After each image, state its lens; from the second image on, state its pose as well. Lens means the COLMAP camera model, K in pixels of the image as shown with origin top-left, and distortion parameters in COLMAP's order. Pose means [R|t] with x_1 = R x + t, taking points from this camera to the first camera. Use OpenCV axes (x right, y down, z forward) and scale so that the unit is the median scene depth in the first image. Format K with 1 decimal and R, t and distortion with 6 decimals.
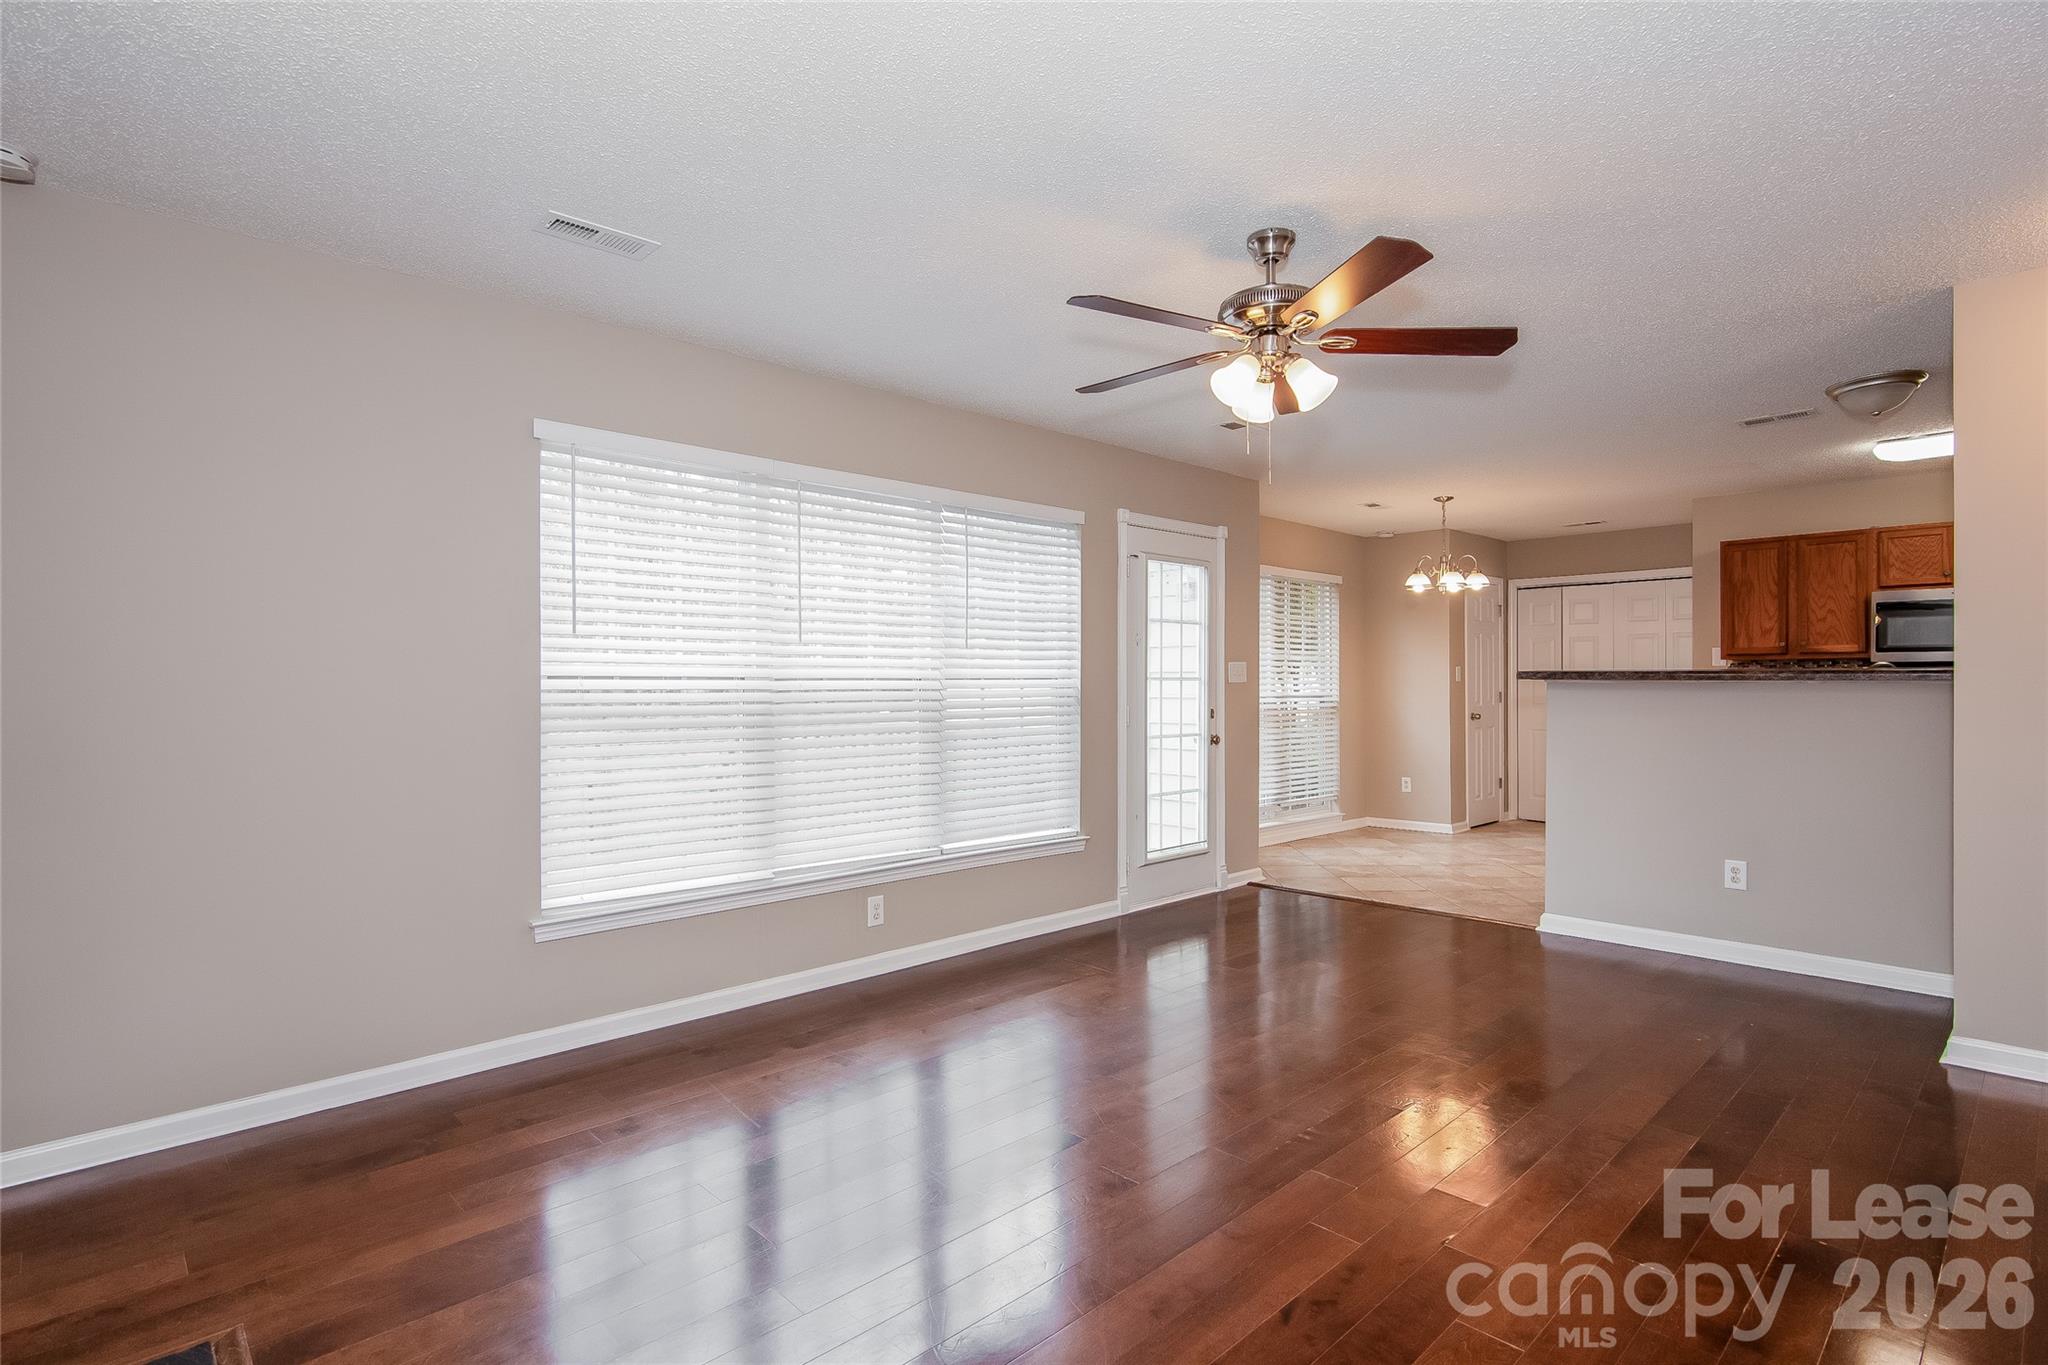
lens RADIAL K [[1006.2, 0, 1024.0], [0, 1006.2, 682.5], [0, 0, 1]] dist [-0.000365, -0.000671]
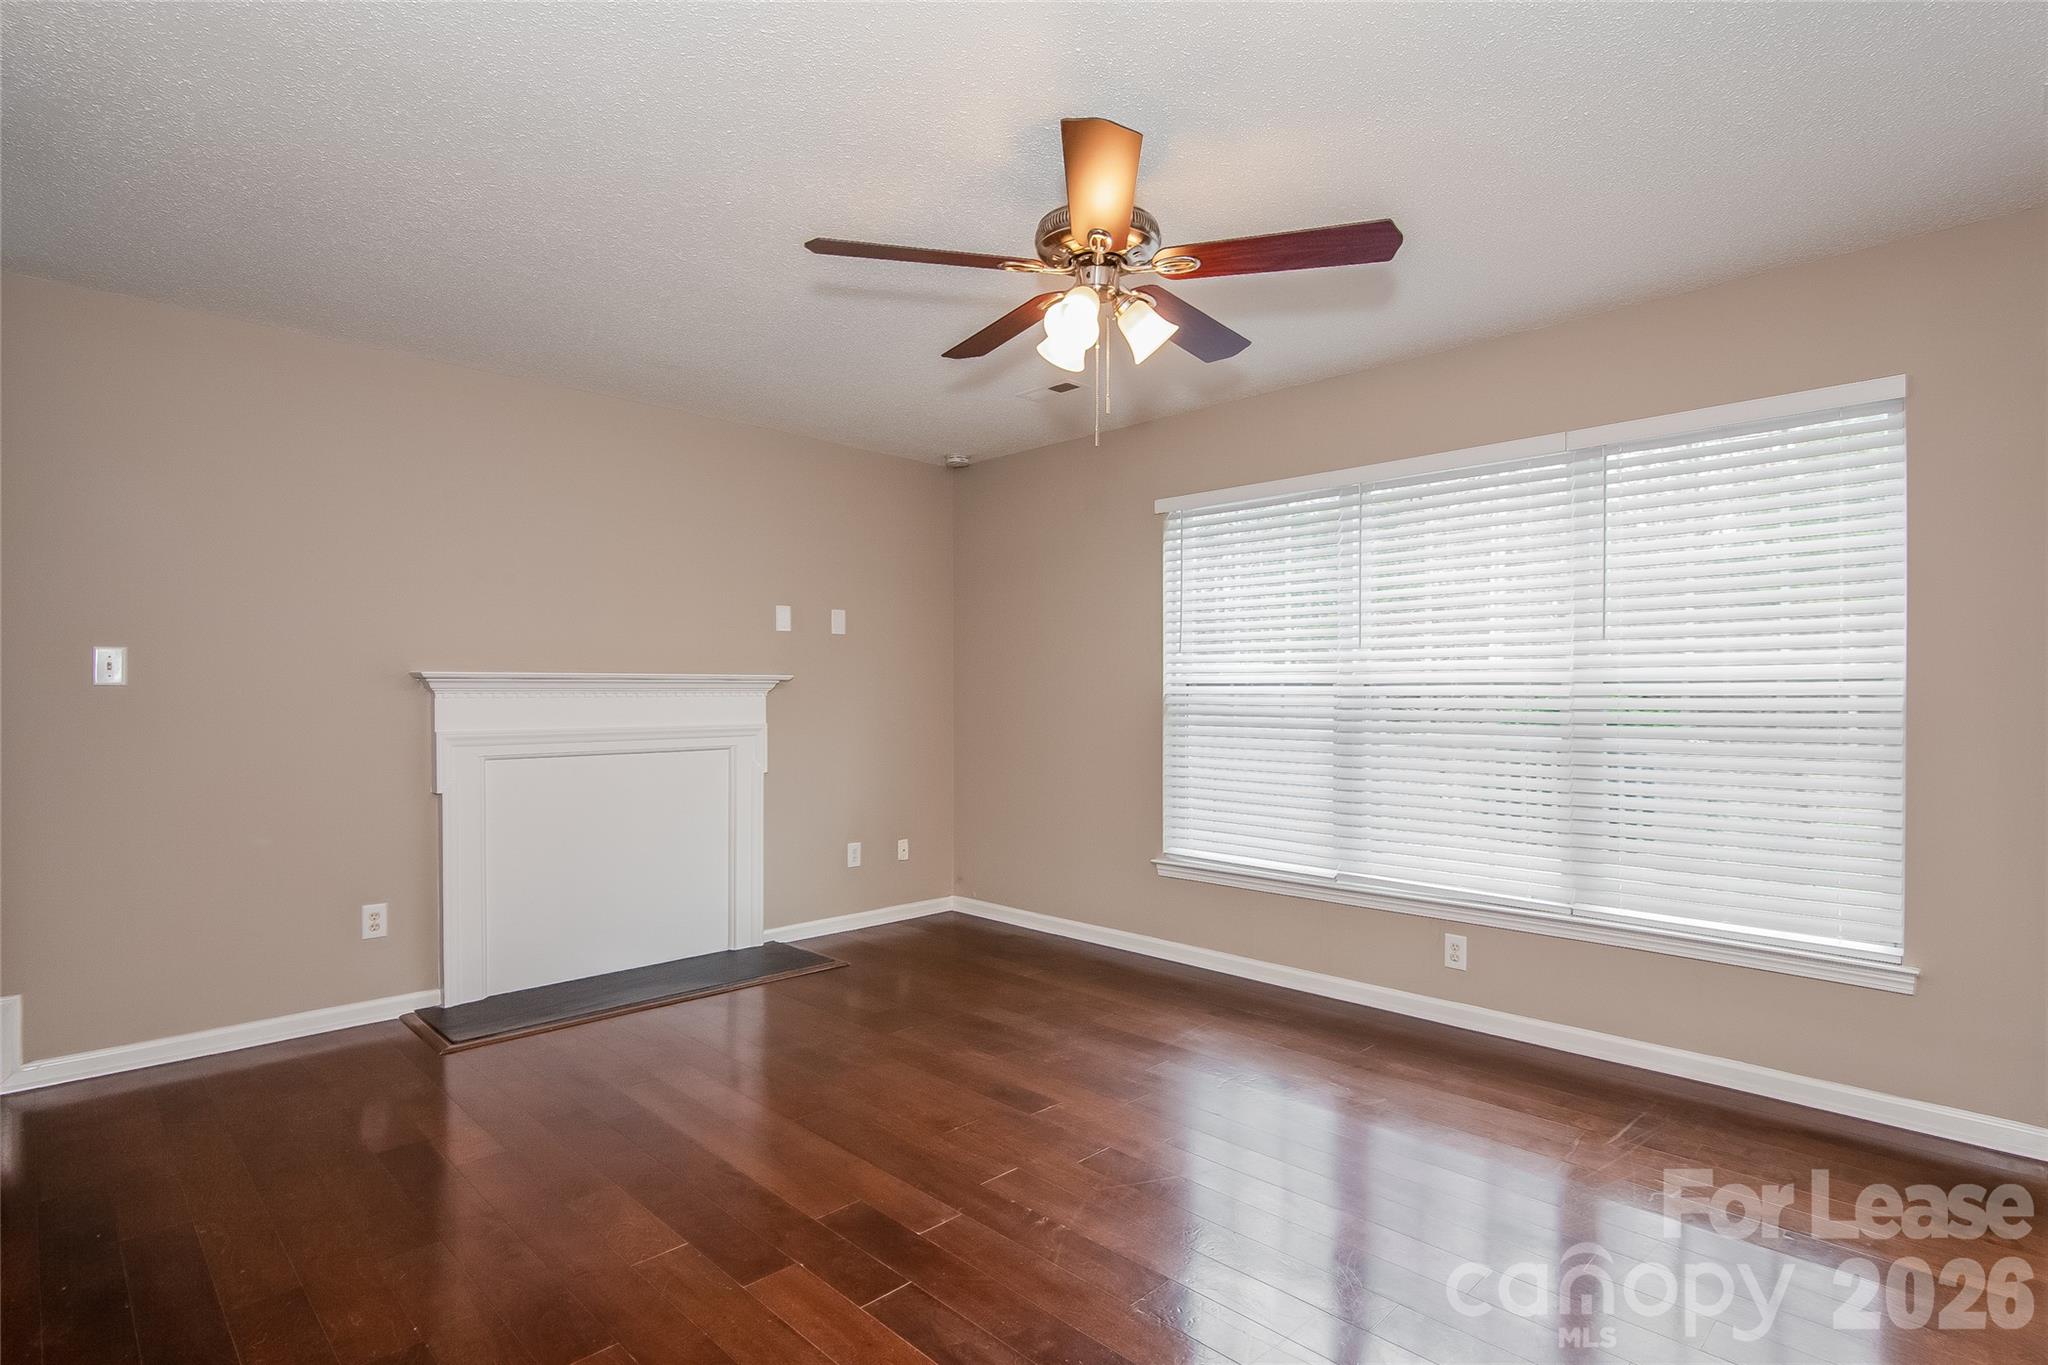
lens RADIAL K [[1006.2, 0, 1024.0], [0, 1006.2, 682.5], [0, 0, 1]] dist [-0.000365, -0.000671]
pose [[0.032689, -0.010881, -0.999406, 0.754842], [-0.000818, 0.999940, -0.010913, 0.005793], [0.999465, 0.001174, 0.032678, 0.640820]]
